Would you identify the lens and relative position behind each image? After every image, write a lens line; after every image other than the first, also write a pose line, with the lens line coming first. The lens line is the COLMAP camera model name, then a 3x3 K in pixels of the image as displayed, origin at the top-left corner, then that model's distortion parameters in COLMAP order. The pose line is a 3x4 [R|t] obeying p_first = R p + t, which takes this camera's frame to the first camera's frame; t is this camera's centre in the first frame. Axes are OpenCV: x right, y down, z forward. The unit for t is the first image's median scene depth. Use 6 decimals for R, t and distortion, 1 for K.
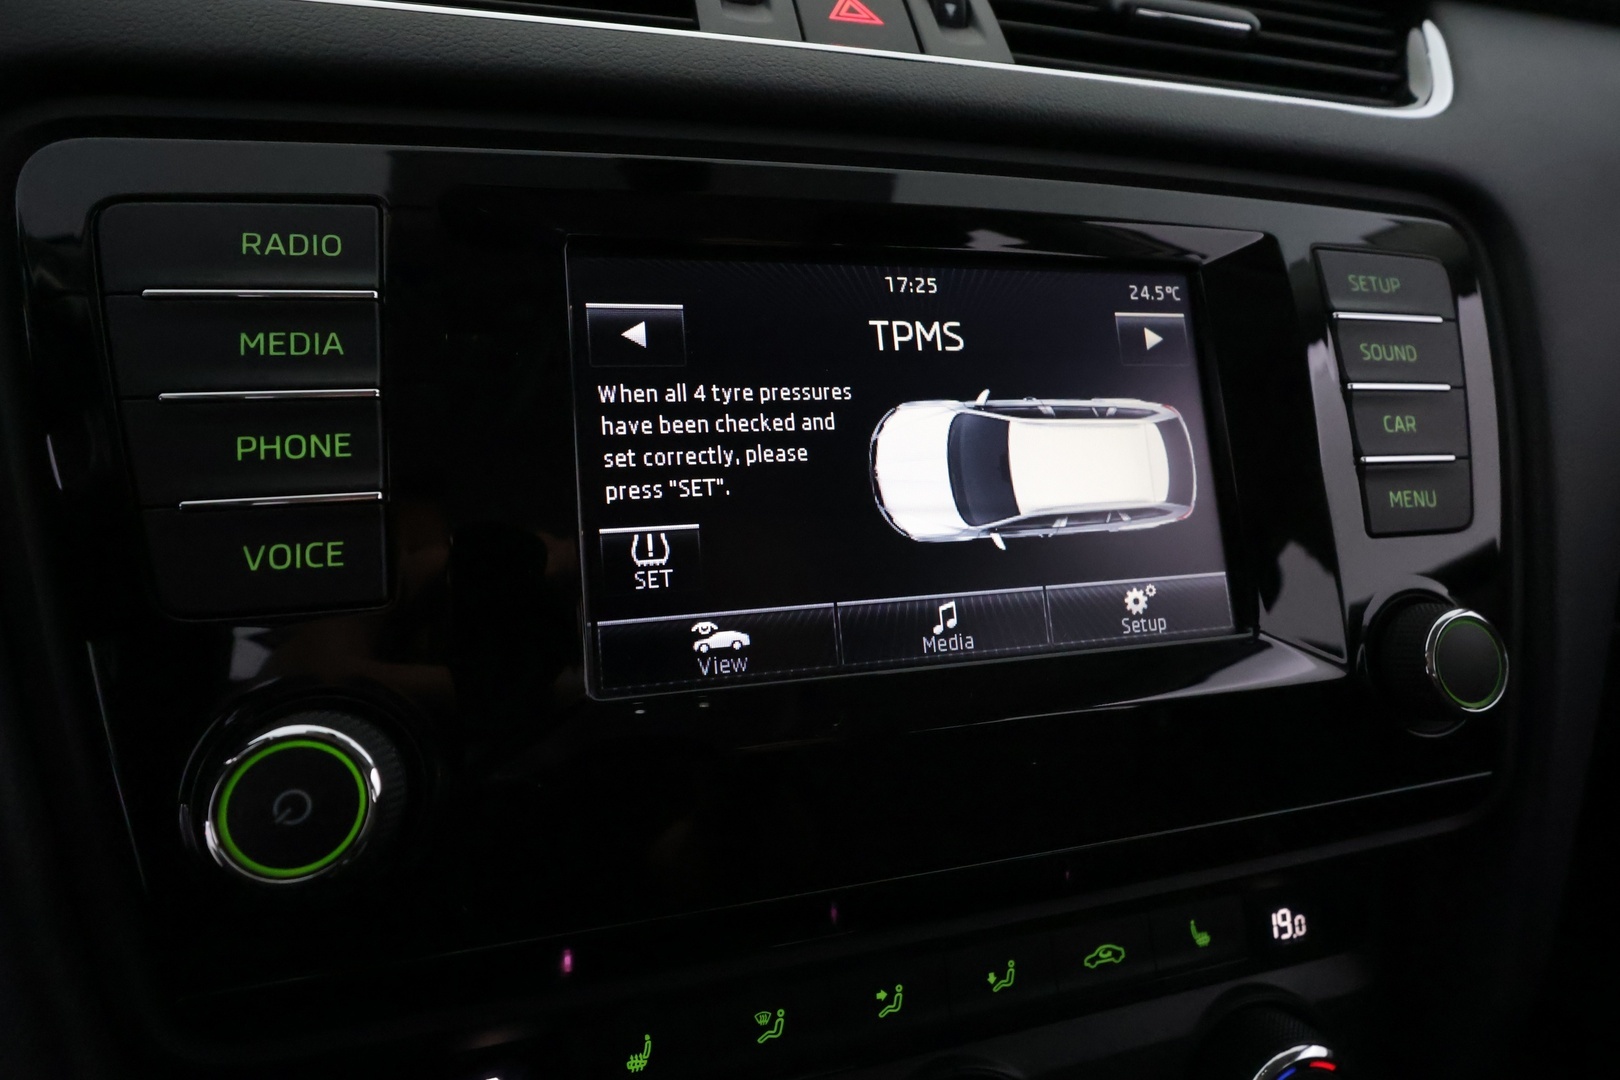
lens RADIAL K [[823.6, 0, 806.5], [0, 823.6, 538.3], [0, 0, 1]] dist [-0.000683, -0.000554]
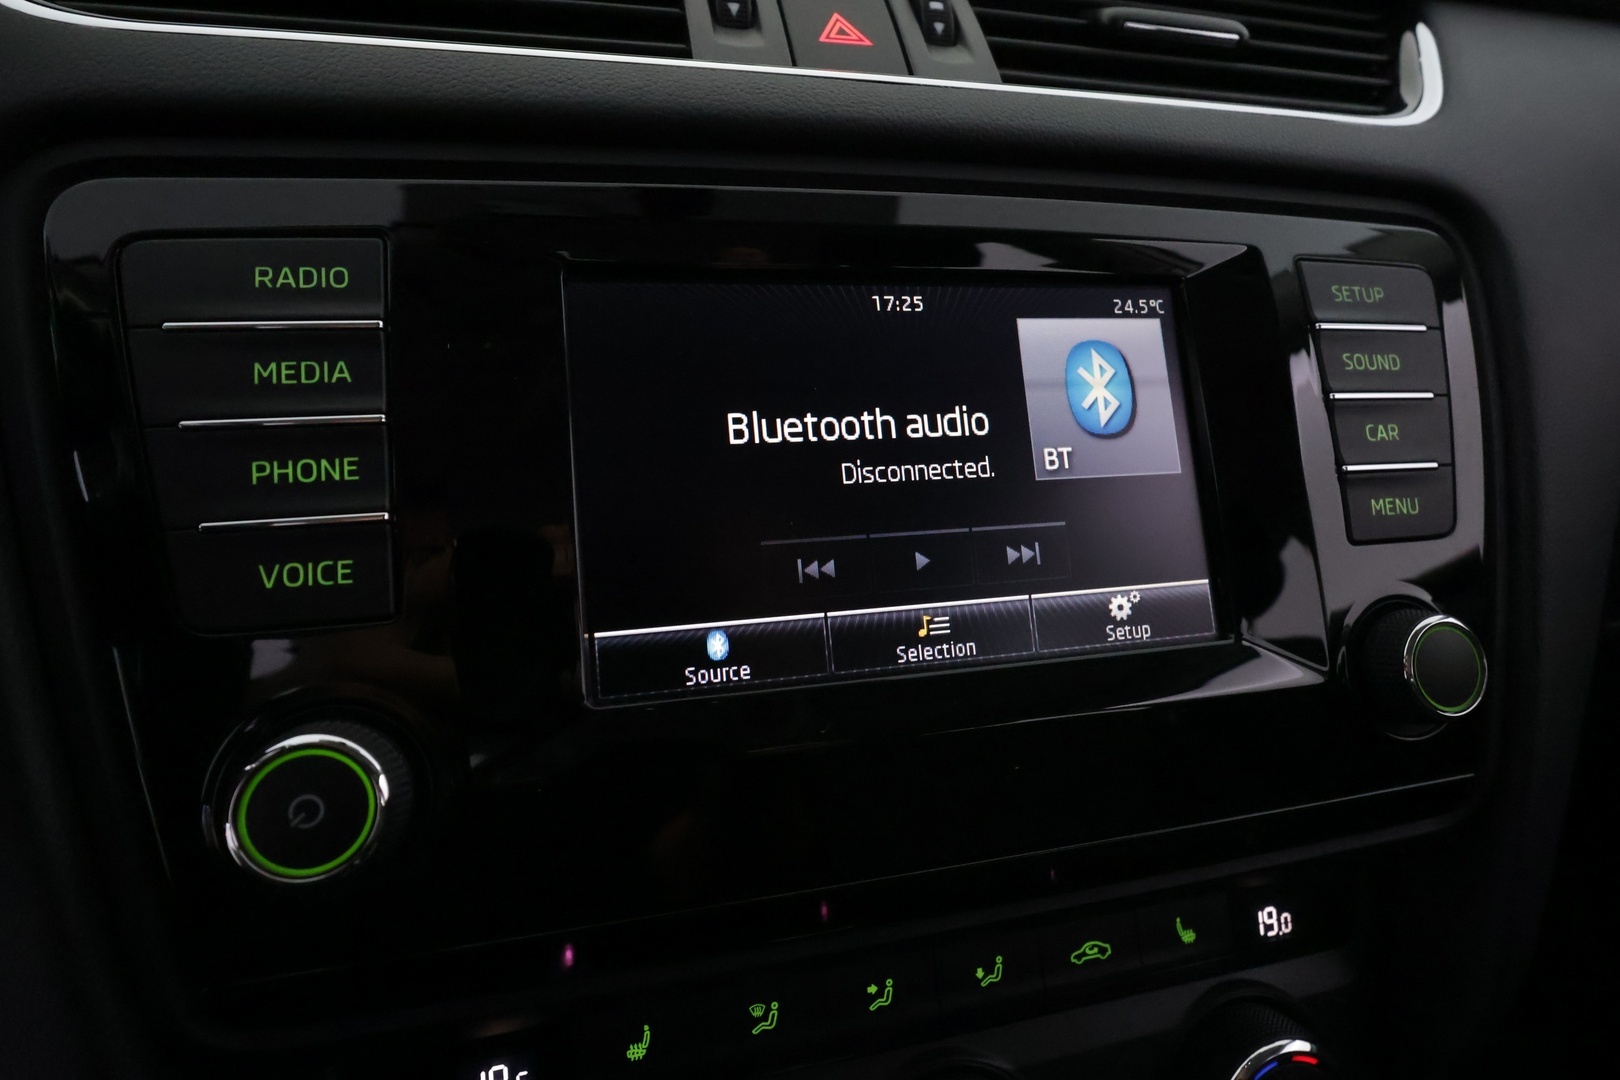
lens RADIAL K [[822.6, 0, 804.8], [0, 822.6, 539.3], [0, 0, 1]] dist [-0.001263, -0.000247]
pose [[0.999797, -0.005389, -0.019400, 0.028224], [0.005557, 0.999948, 0.008605, -0.020837], [0.019353, -0.008711, 0.999775, -0.031959]]
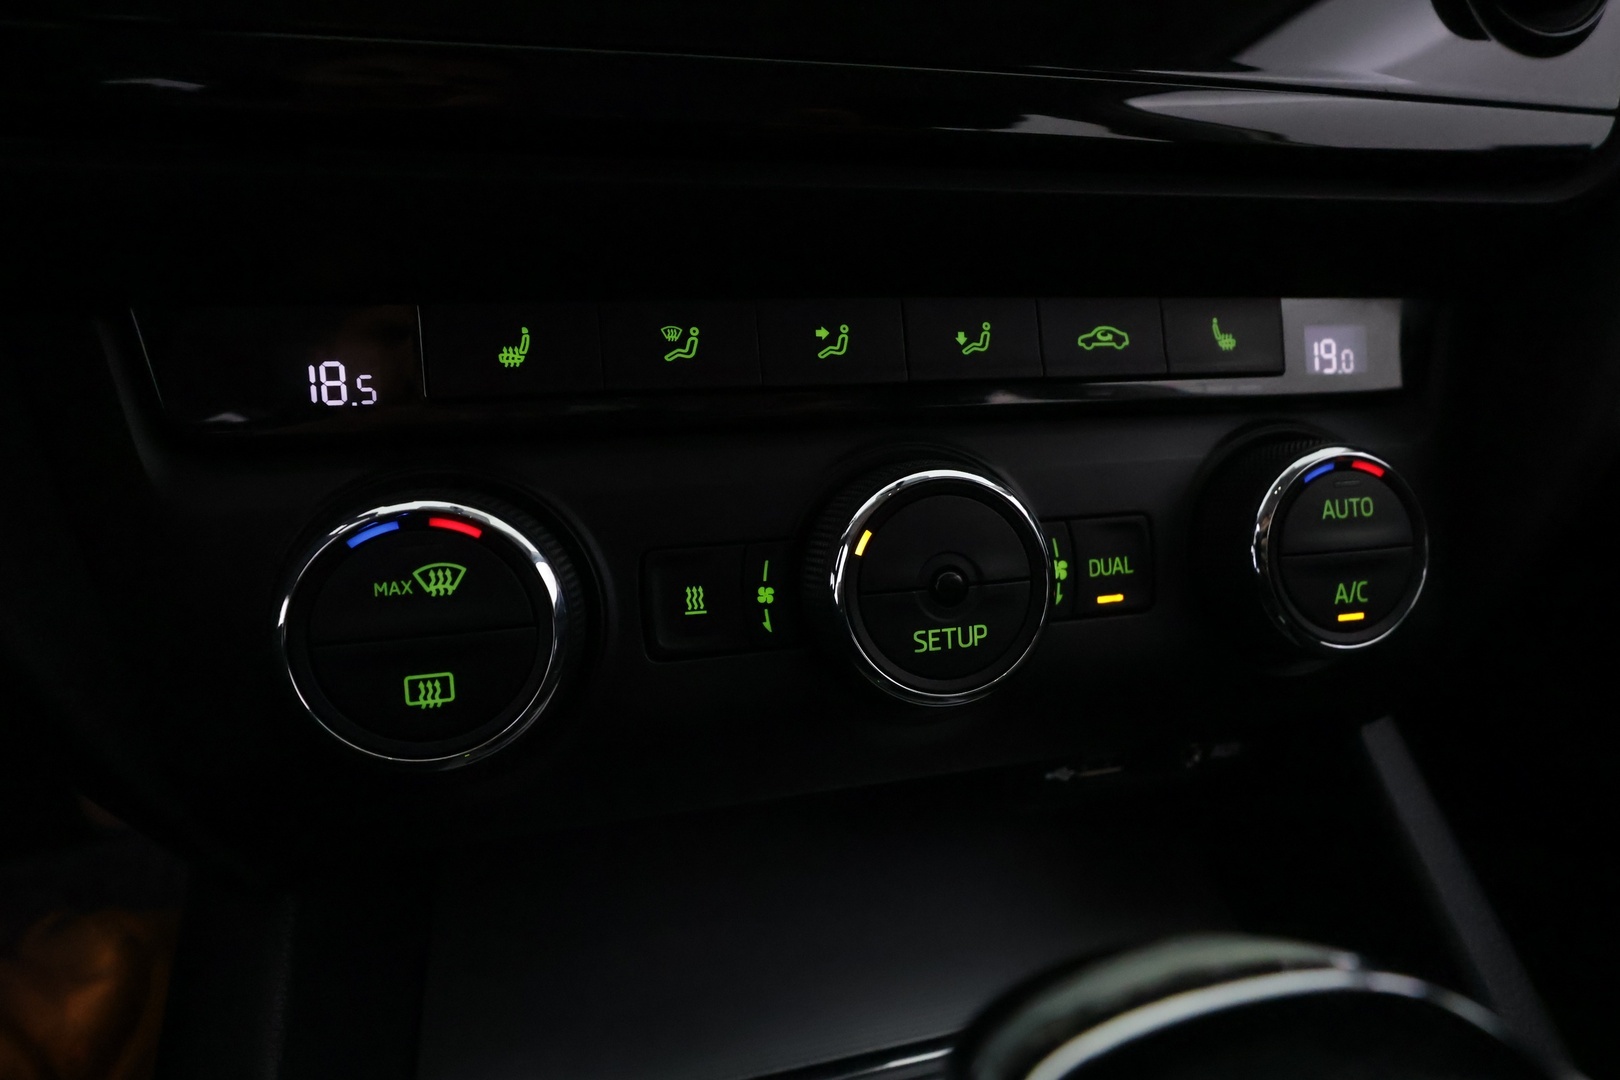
lens RADIAL K [[825.4, 0, 807.3], [0, 825.4, 535.3], [0, 0, 1]] dist [-0.001338, -0.001096]
pose [[0.999305, 0.008557, -0.036292, 0.103901], [-0.004944, 0.995123, 0.098513, 0.648866], [0.036958, -0.098265, 0.994474, 0.162208]]
